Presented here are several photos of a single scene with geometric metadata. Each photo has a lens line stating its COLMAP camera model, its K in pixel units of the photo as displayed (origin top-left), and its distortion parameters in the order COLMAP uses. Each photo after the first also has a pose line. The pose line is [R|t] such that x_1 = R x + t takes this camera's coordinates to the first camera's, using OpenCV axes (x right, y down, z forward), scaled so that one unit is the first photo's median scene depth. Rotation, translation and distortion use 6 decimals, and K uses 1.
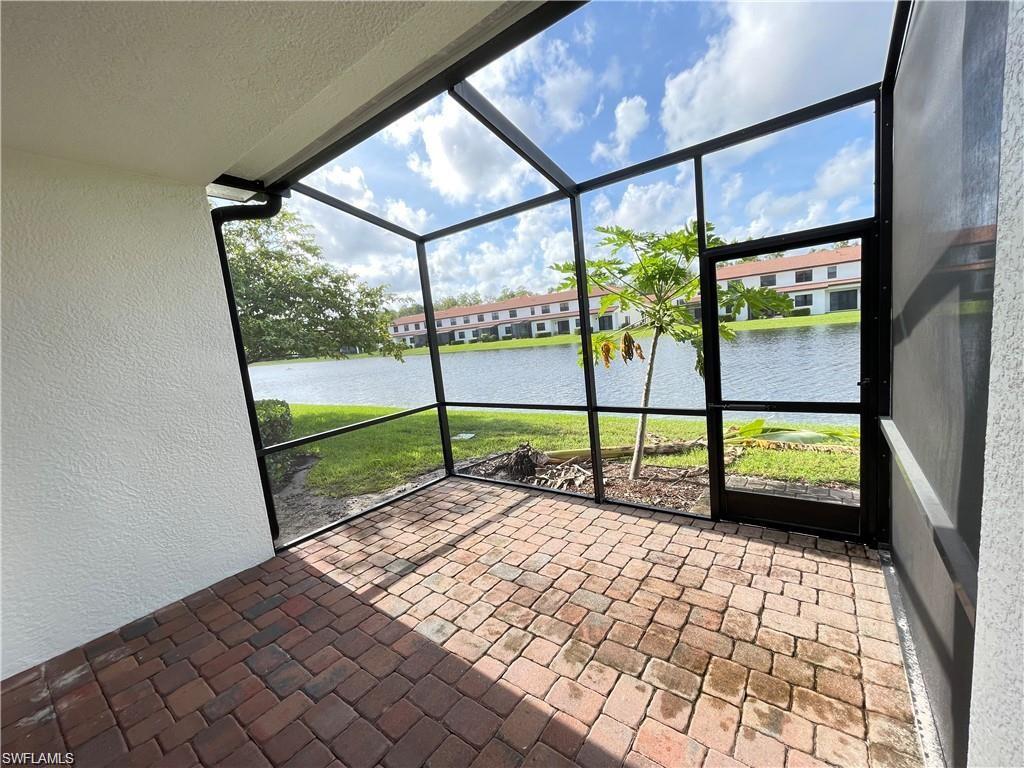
lens RADIAL K [[412.1, 0, 509.9], [0, 412.1, 386.2], [0, 0, 1]] dist [0.000336, 0.000256]
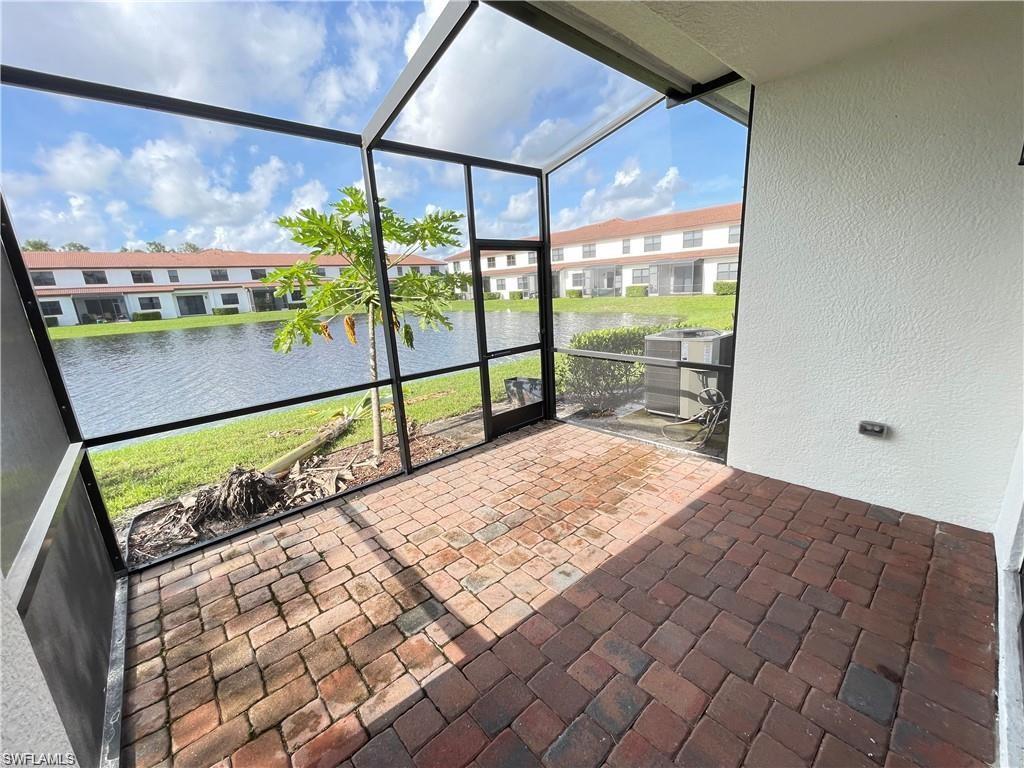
lens RADIAL K [[412.1, 0, 509.9], [0, 412.1, 386.2], [0, 0, 1]] dist [0.000336, 0.000256]
pose [[0.212791, -0.147901, 0.965839, -0.759757], [0.161970, 0.980141, 0.114407, 0.000069], [-0.963580, 0.132092, 0.232521, 0.572362]]
